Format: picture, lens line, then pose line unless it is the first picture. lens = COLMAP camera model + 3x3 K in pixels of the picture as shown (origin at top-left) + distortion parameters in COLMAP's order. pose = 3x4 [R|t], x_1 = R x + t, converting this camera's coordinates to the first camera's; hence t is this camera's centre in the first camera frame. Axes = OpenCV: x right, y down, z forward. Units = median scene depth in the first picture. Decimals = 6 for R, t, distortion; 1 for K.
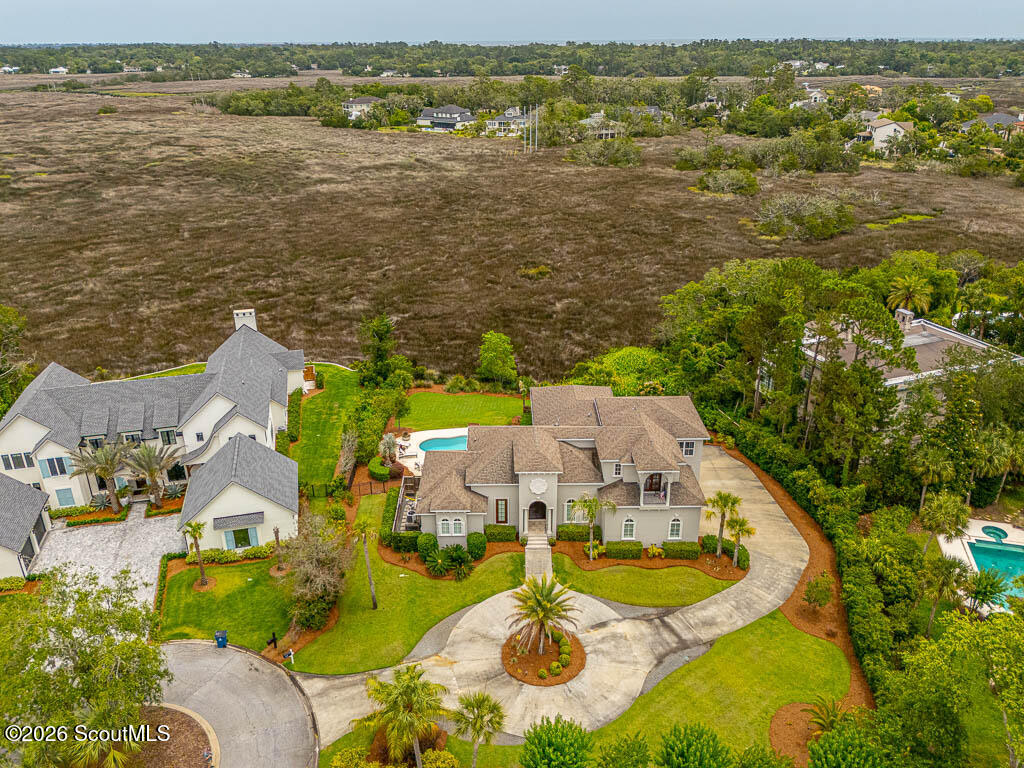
lens RADIAL K [[768.9, 0, 510.6], [0, 768.9, 386.9], [0, 0, 1]] dist [0.091274, -0.158501]
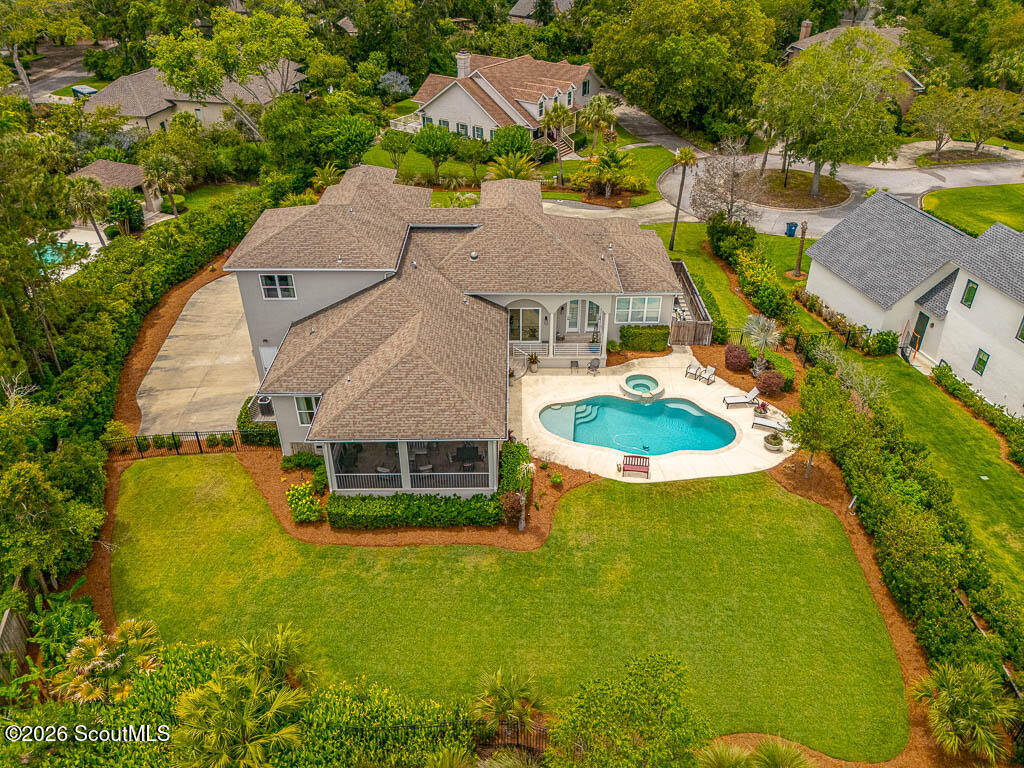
lens RADIAL K [[773.2, 0, 509.5], [0, 773.2, 385.2], [0, 0, 1]] dist [0.056230, -0.080168]
pose [[-0.999820, 0.004138, 0.018524, 0.014265], [0.017843, 0.537625, 0.842995, -0.292427], [-0.006470, 0.843174, -0.537602, 0.996946]]
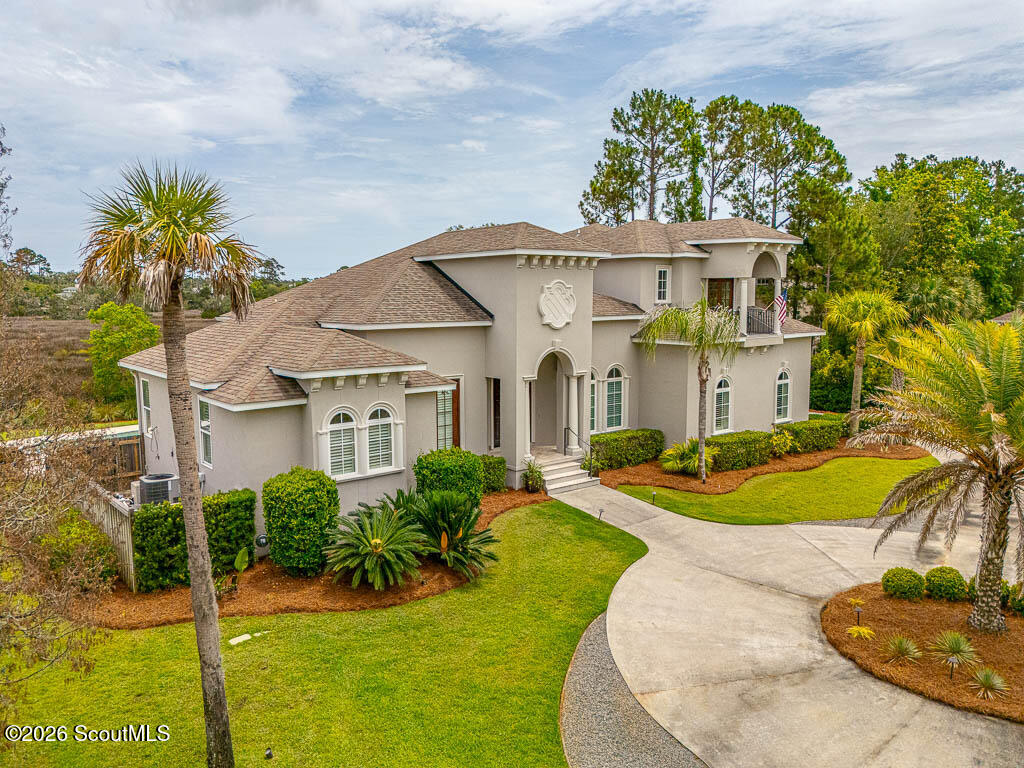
lens RADIAL K [[773.2, 0, 509.5], [0, 773.2, 385.2], [0, 0, 1]] dist [0.056230, -0.080168]
pose [[0.786403, -0.073038, 0.613380, -0.131550], [0.254530, 0.943083, -0.214031, 0.148296], [-0.562836, 0.324438, 0.760234, 0.460008]]
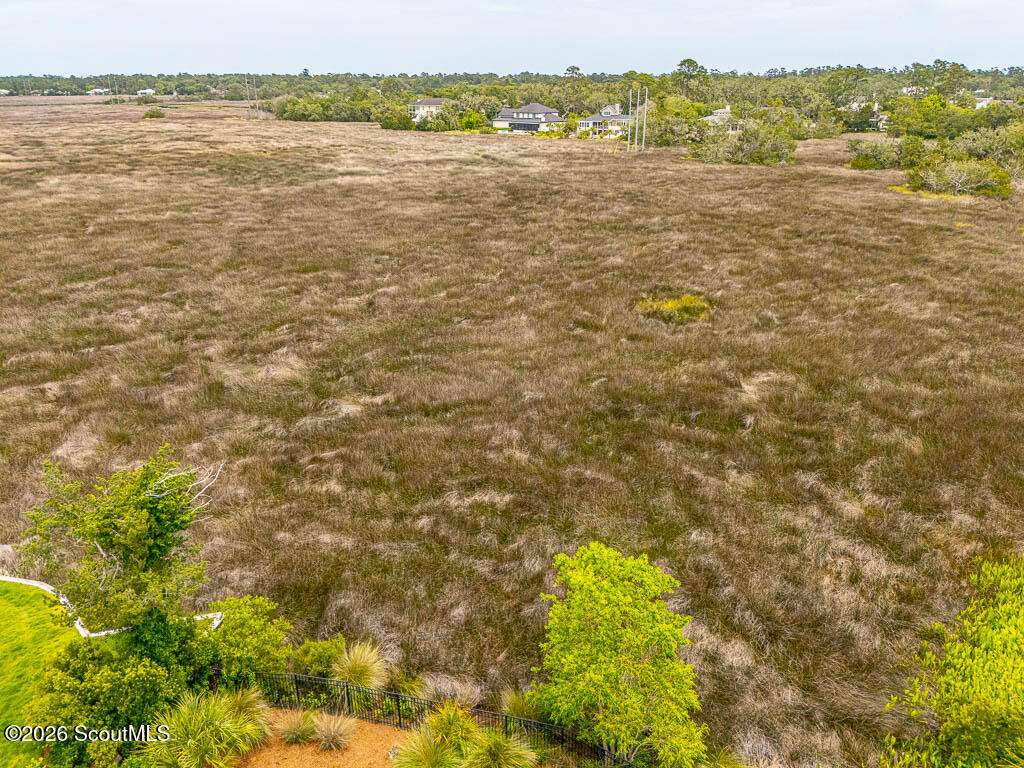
lens RADIAL K [[773.2, 0, 509.5], [0, 773.2, 385.2], [0, 0, 1]] dist [0.056230, -0.080168]
pose [[0.993936, 0.043728, -0.100896, -0.028783], [-0.048491, 0.997798, -0.045249, -0.105045], [0.098695, 0.049867, 0.993867, 0.728447]]
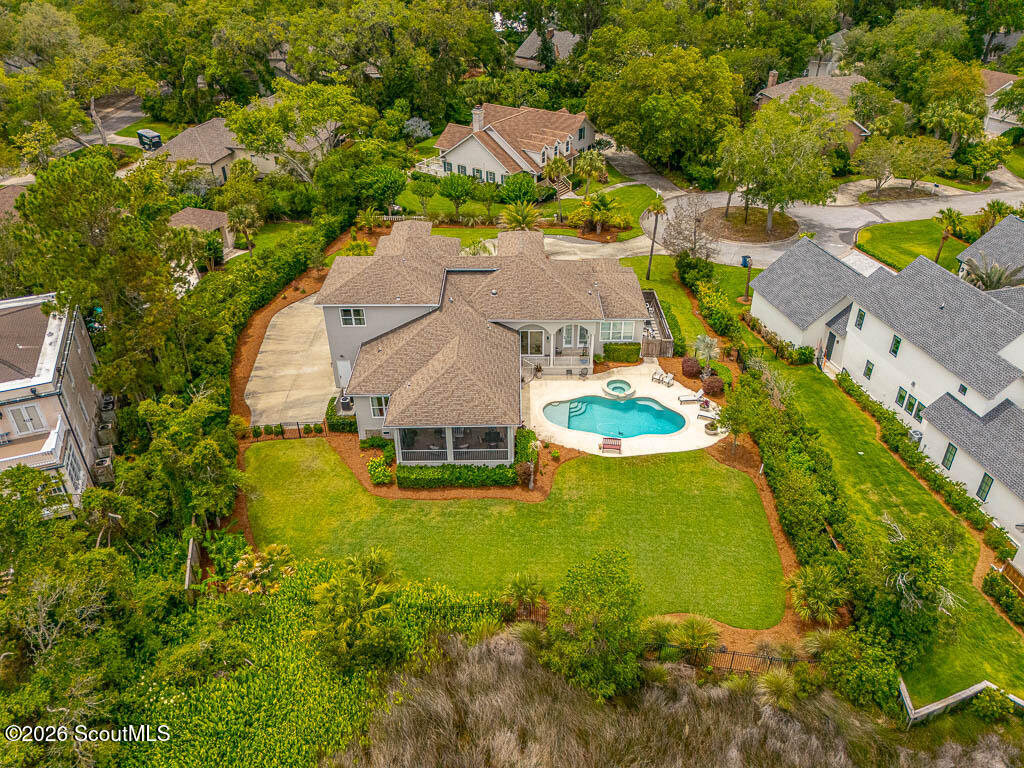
lens RADIAL K [[773.2, 0, 509.5], [0, 773.2, 385.2], [0, 0, 1]] dist [0.056230, -0.080168]
pose [[-0.999700, 0.008054, 0.023138, 0.017369], [0.023822, 0.540179, 0.841213, -0.420376], [-0.005724, 0.841512, -0.540209, 1.078039]]
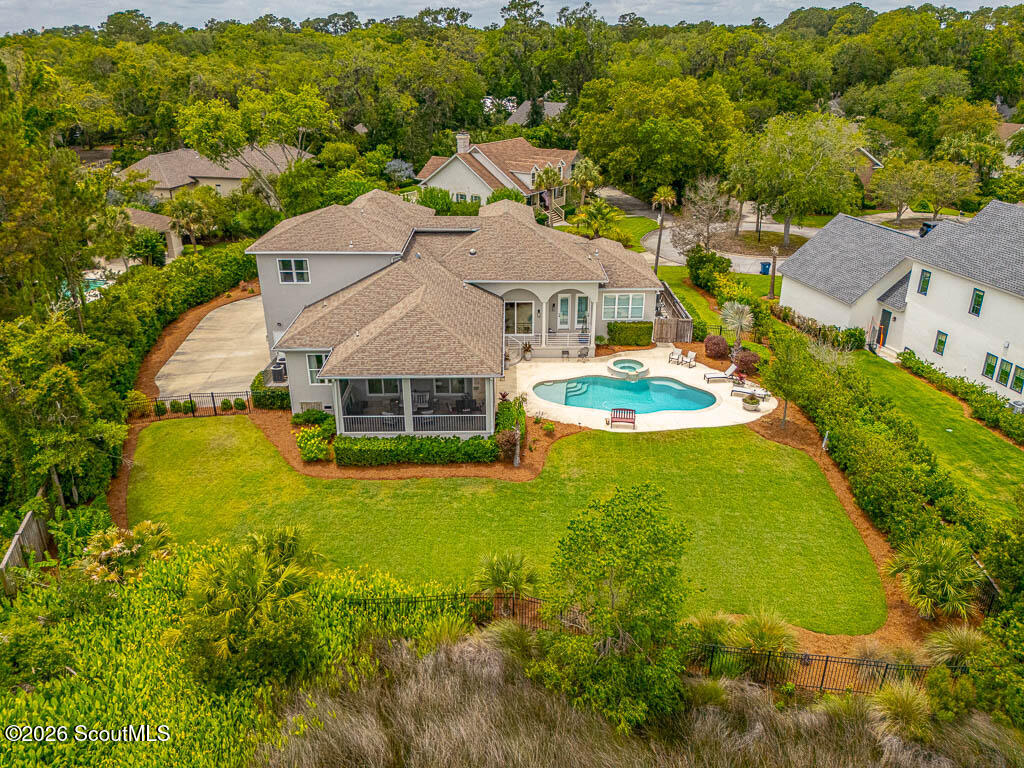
lens RADIAL K [[773.2, 0, 509.5], [0, 773.2, 385.2], [0, 0, 1]] dist [0.056230, -0.080168]
pose [[-0.999908, 0.007615, 0.011224, 0.014490], [0.013435, 0.670052, 0.742192, -0.264462], [-0.001869, 0.742275, -0.670093, 1.083402]]
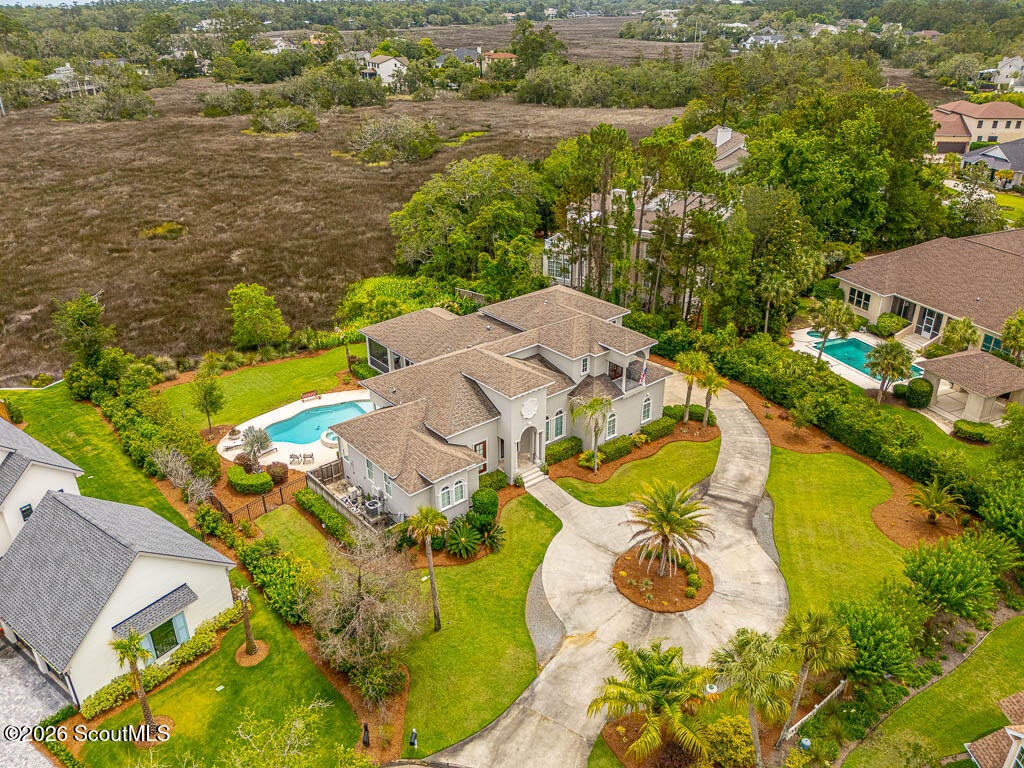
lens RADIAL K [[773.2, 0, 509.5], [0, 773.2, 385.2], [0, 0, 1]] dist [0.056230, -0.080168]
pose [[0.777757, -0.280929, 0.562292, -0.267887], [0.261413, 0.958098, 0.117095, 0.002758], [-0.571627, 0.055919, 0.818606, 0.211769]]
